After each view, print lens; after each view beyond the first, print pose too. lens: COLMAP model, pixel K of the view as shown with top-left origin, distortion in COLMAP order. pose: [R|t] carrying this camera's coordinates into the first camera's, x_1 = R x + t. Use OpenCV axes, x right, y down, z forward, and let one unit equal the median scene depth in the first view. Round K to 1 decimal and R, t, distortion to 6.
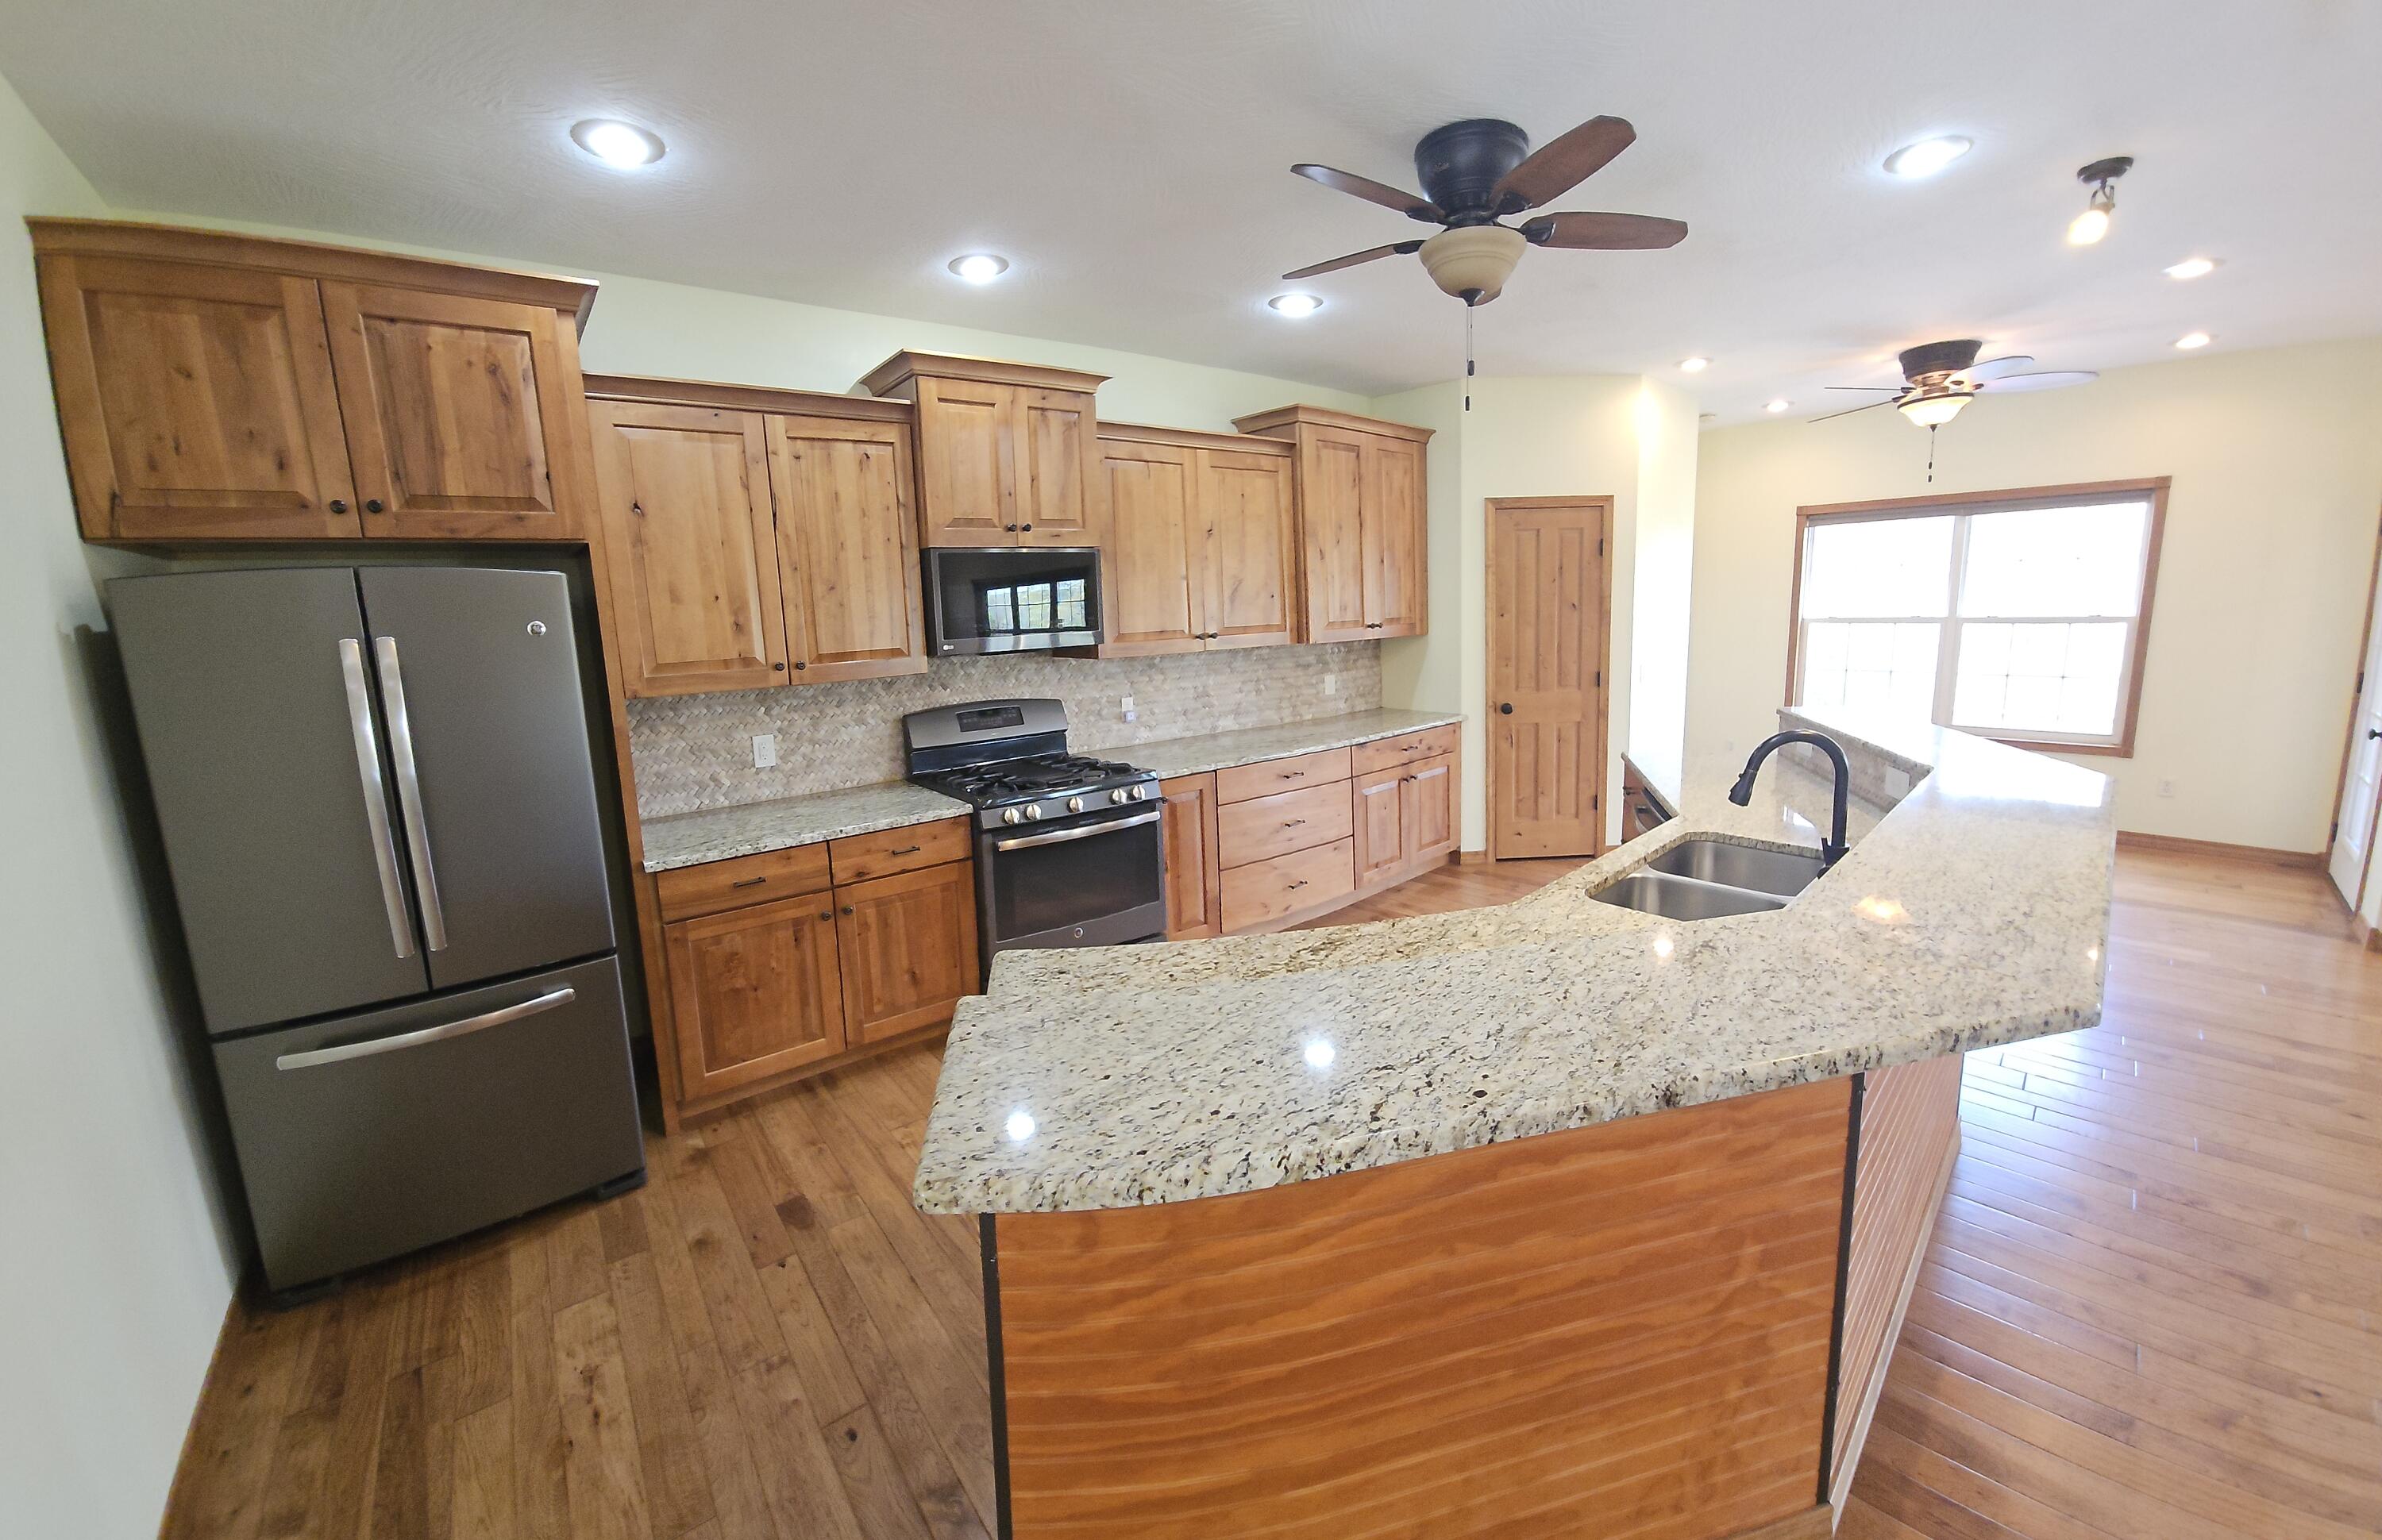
lens RADIAL K [[847.8, 0, 1337.3], [0, 847.8, 759.4], [0, 0, 1]] dist [0.001189, -0.000177]
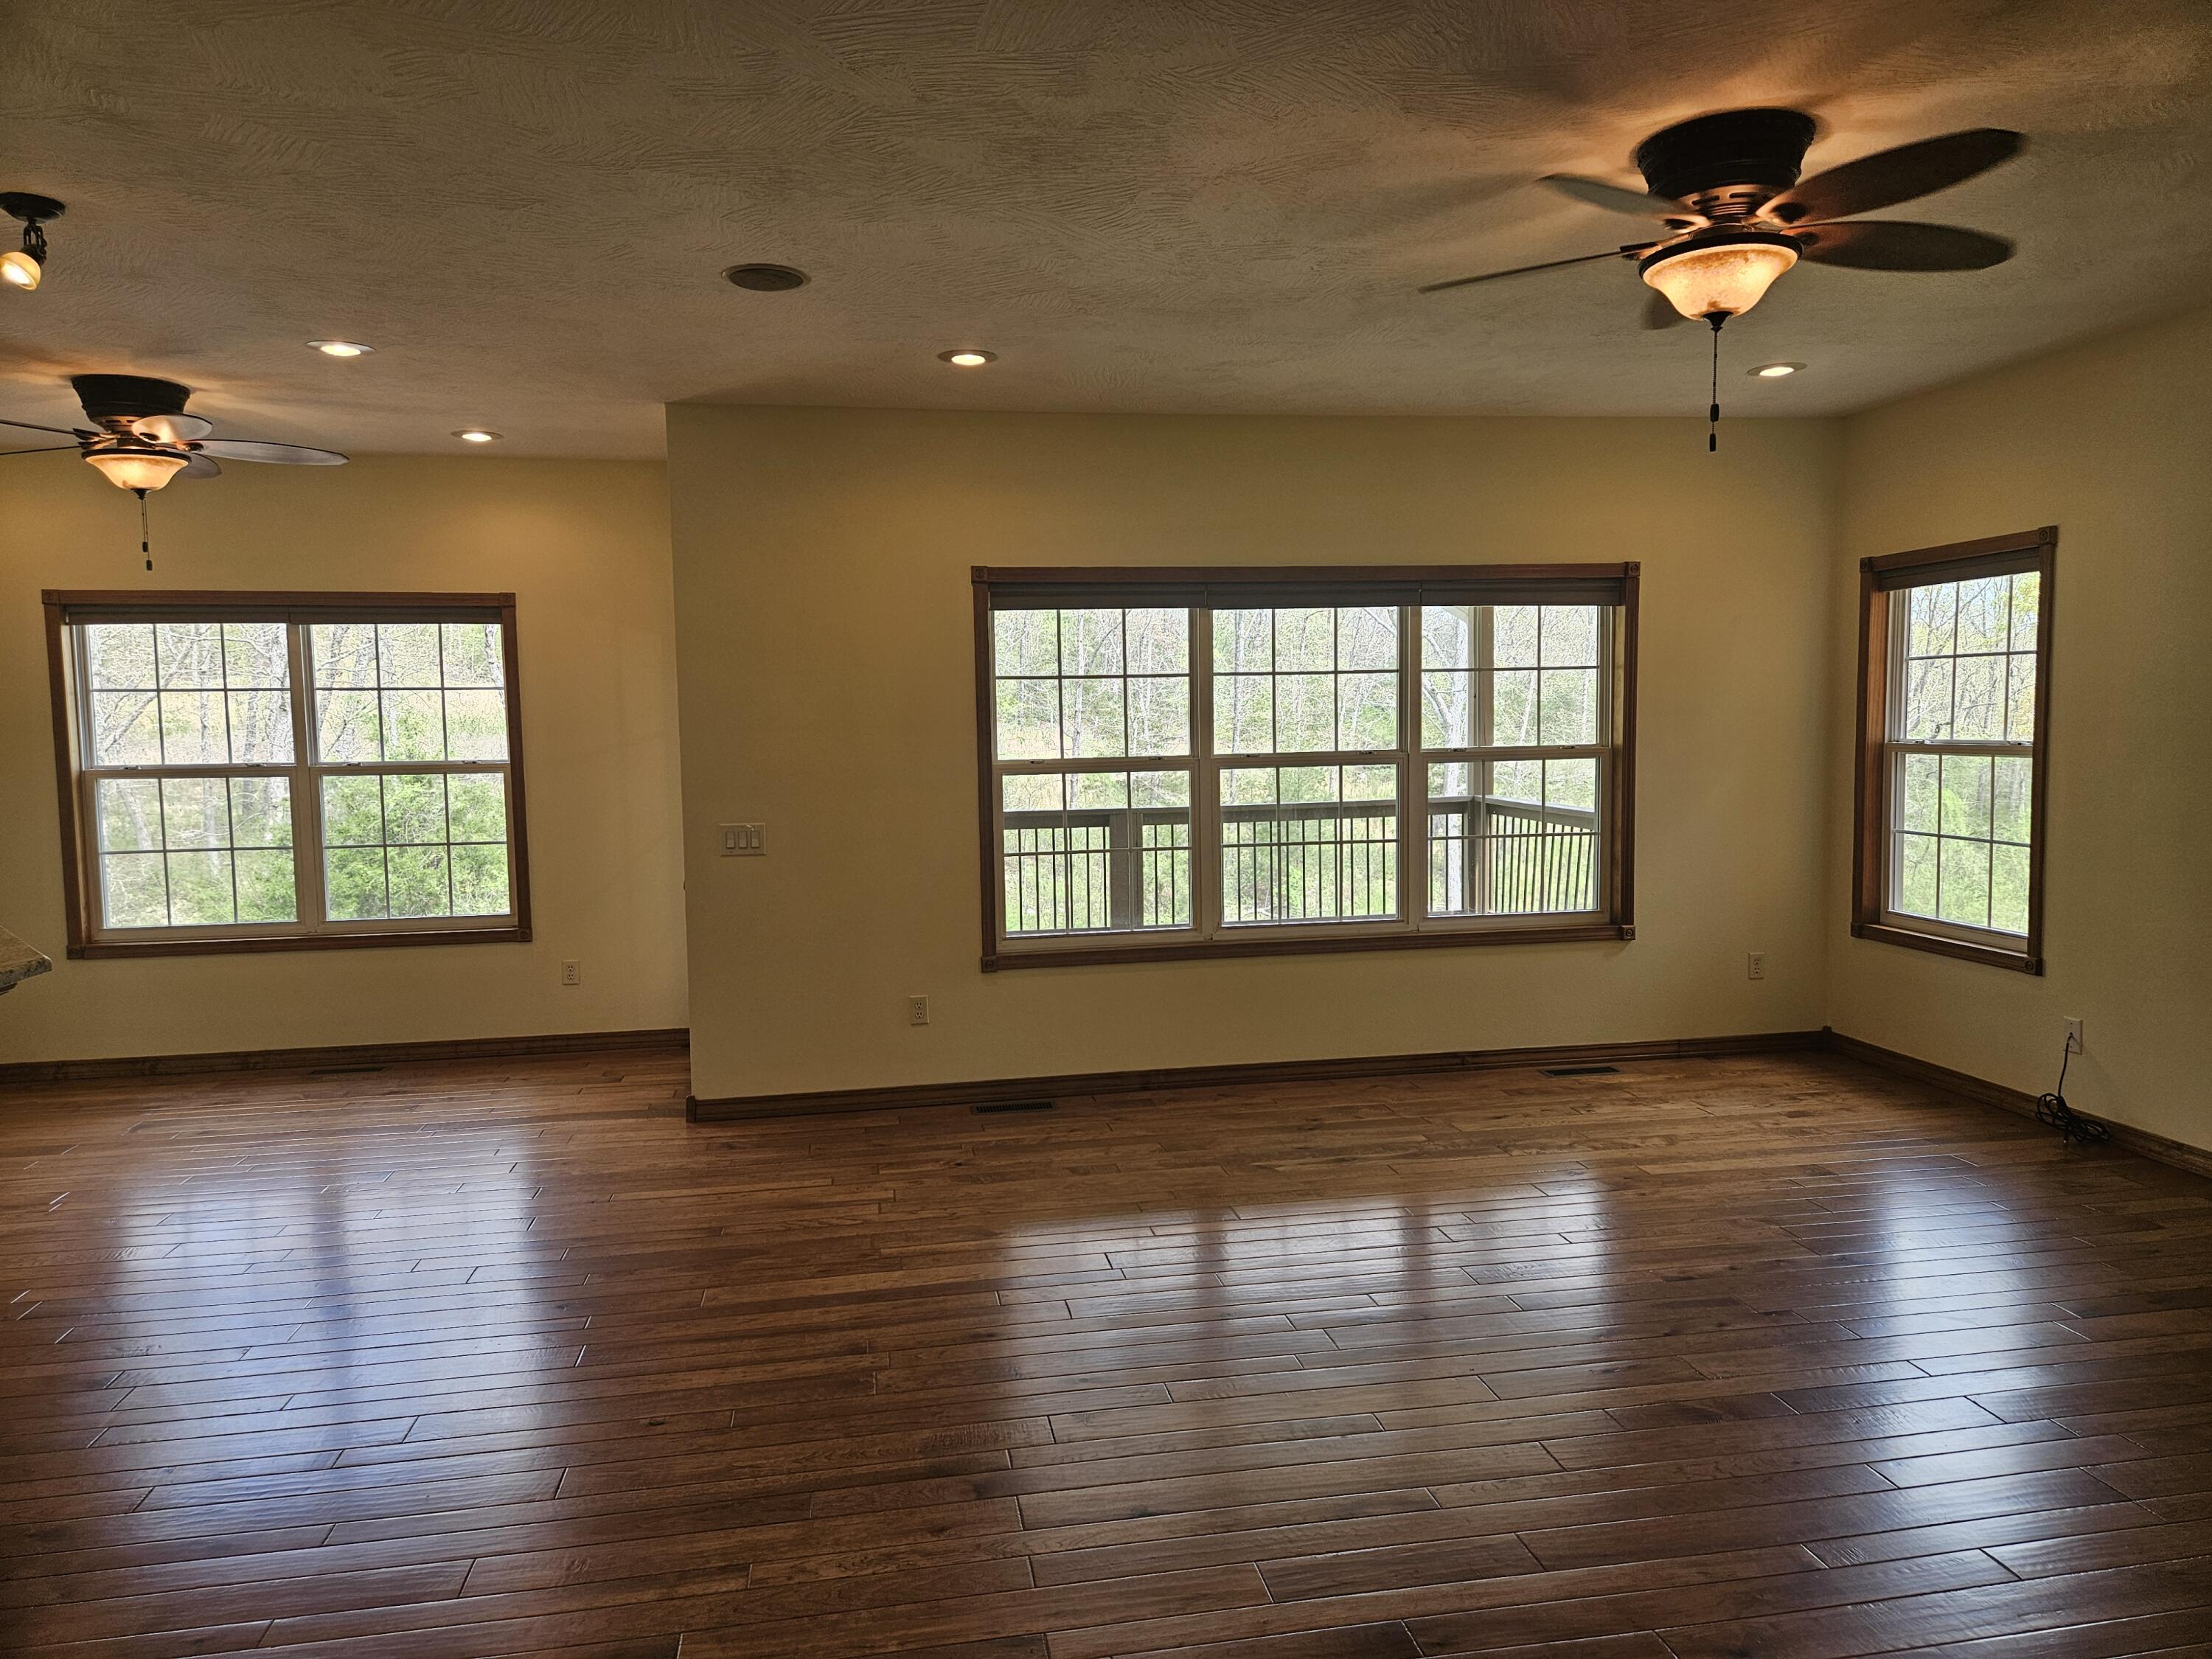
lens RADIAL K [[1472.7, 0, 1107.4], [0, 1472.7, 829.2], [0, 0, 1]] dist [0.073924, -0.059144]
pose [[0.612322, -0.043010, 0.789438, 0.202936], [0.145746, 0.987547, -0.059243, 0.060413], [-0.777059, 0.151333, 0.610965, -0.297456]]
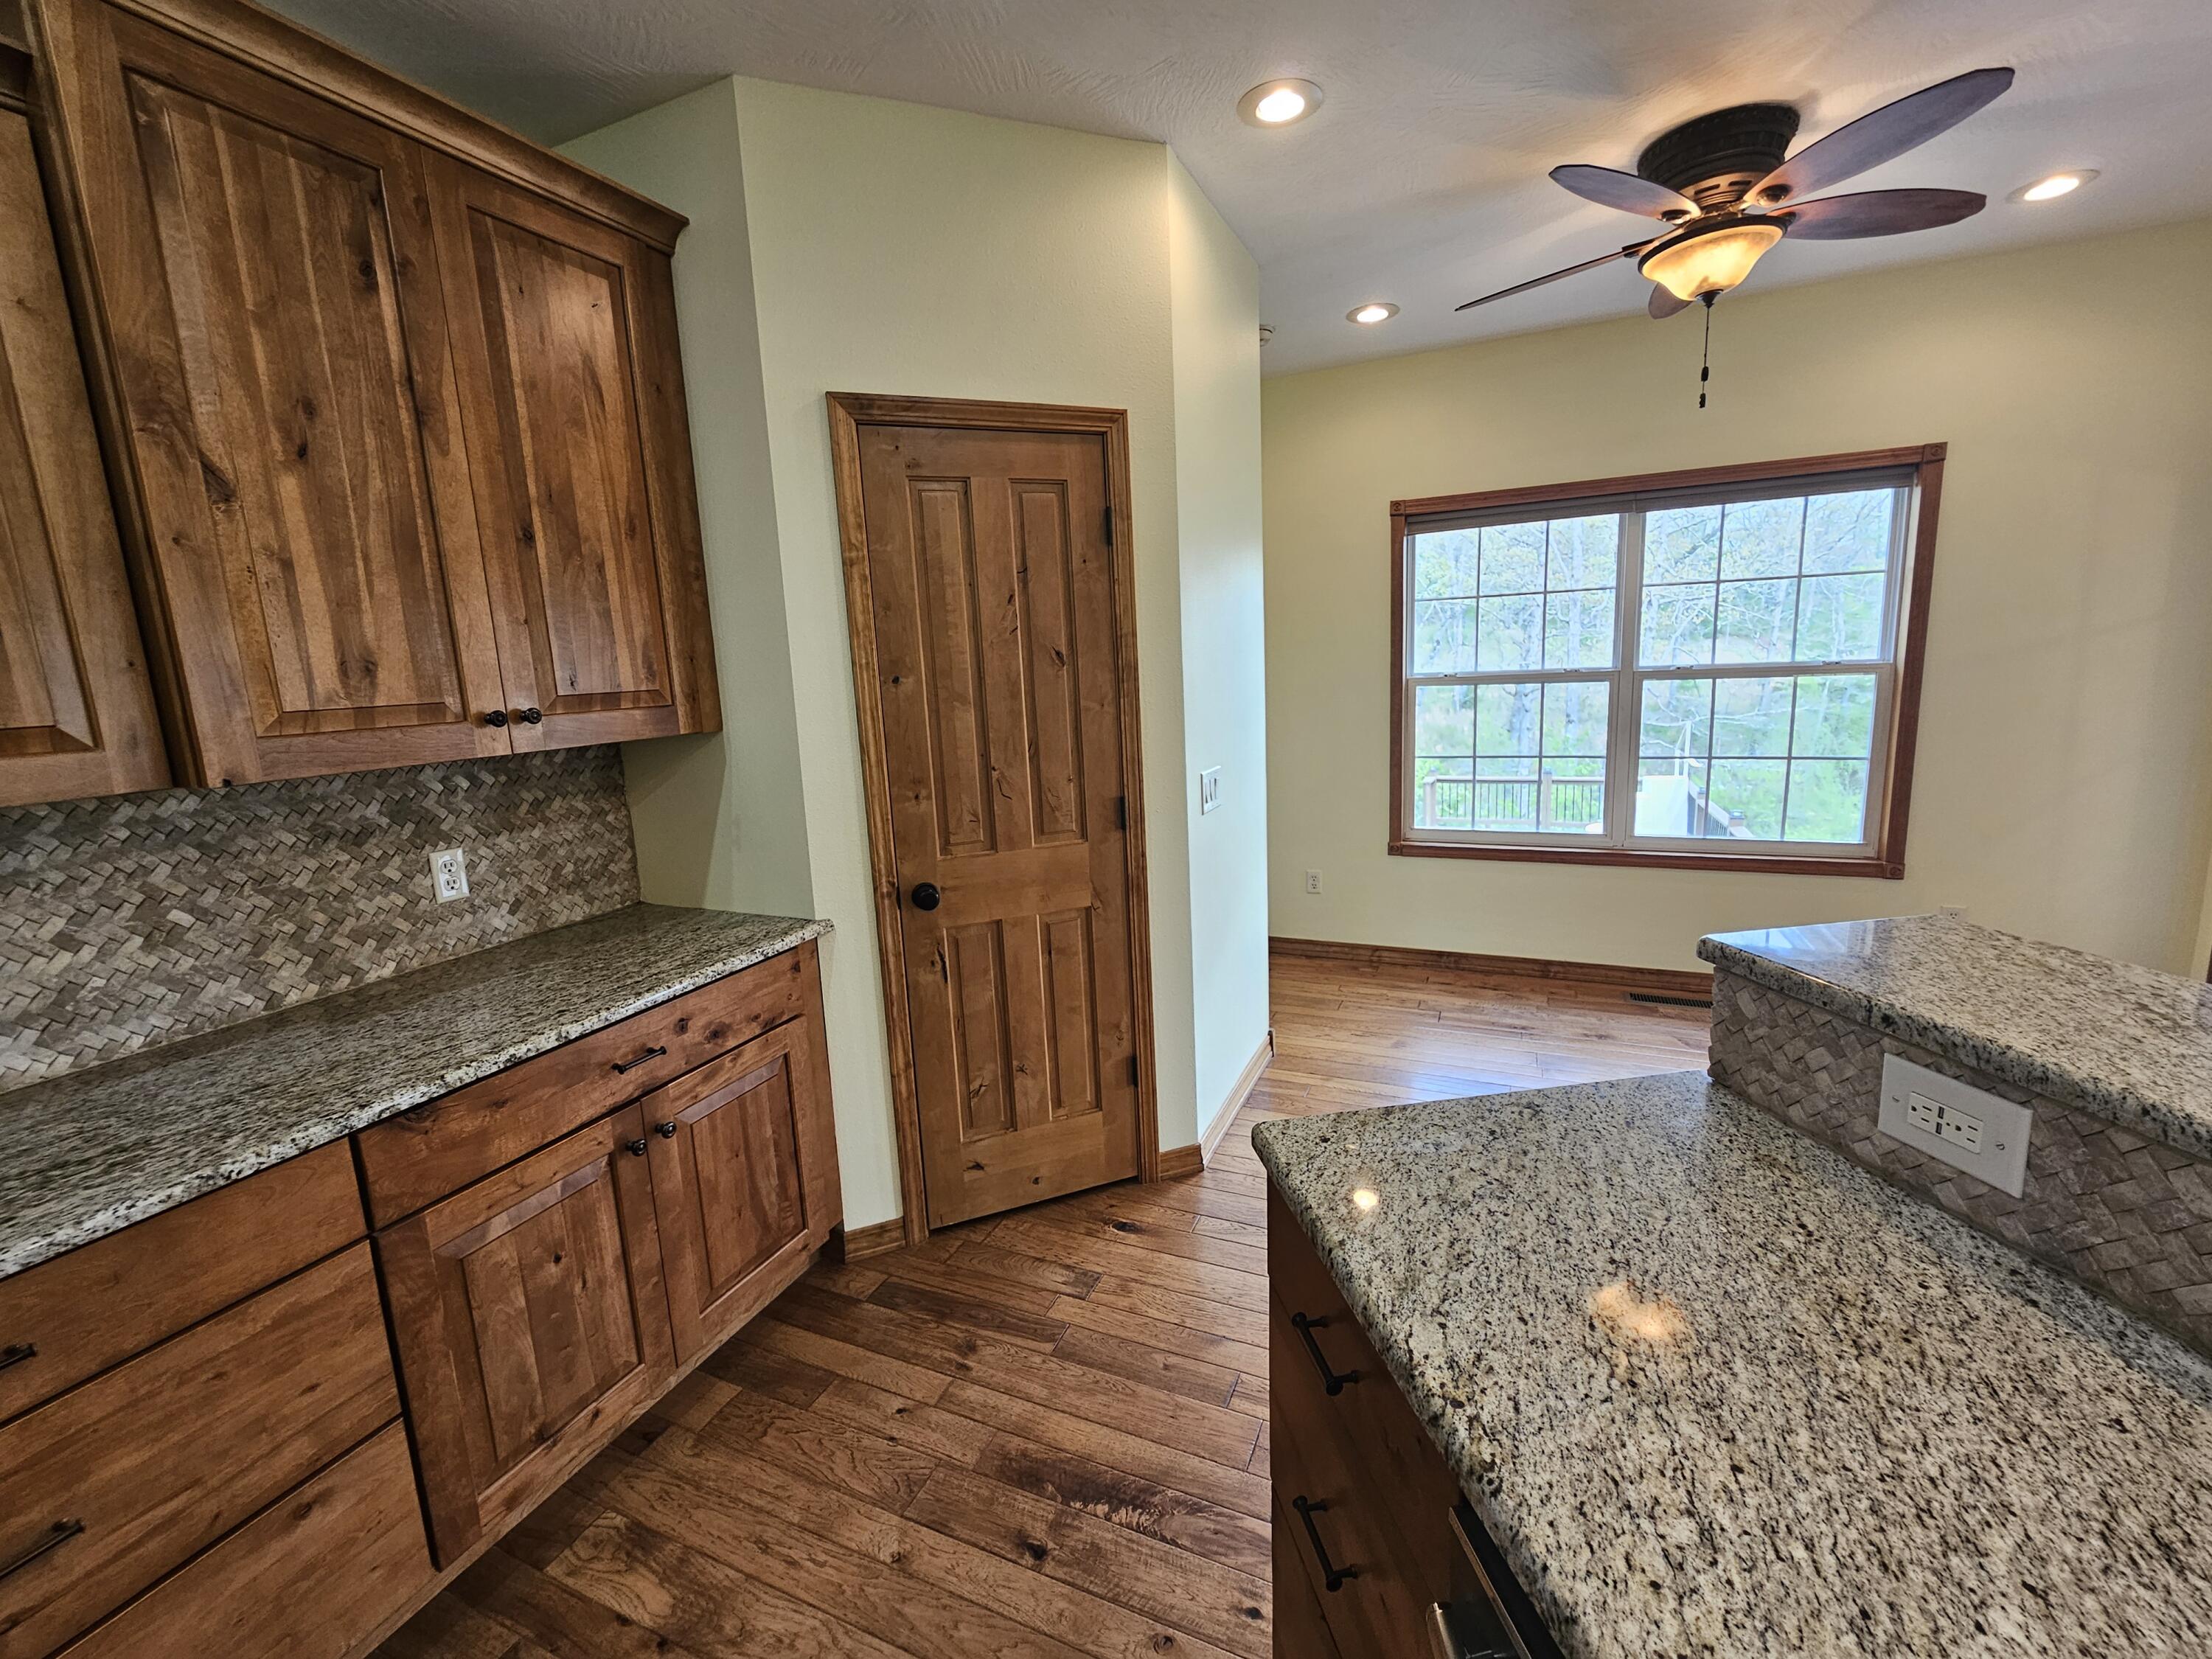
lens RADIAL K [[912.2, 0, 1099.5], [0, 912.2, 813.3], [0, 0, 1]] dist [0.000486, -0.000171]
pose [[0.951326, -0.064172, 0.301432, 0.160469], [0.074548, 0.996951, -0.023034, -0.092409], [-0.299035, 0.044384, 0.953209, 0.578252]]
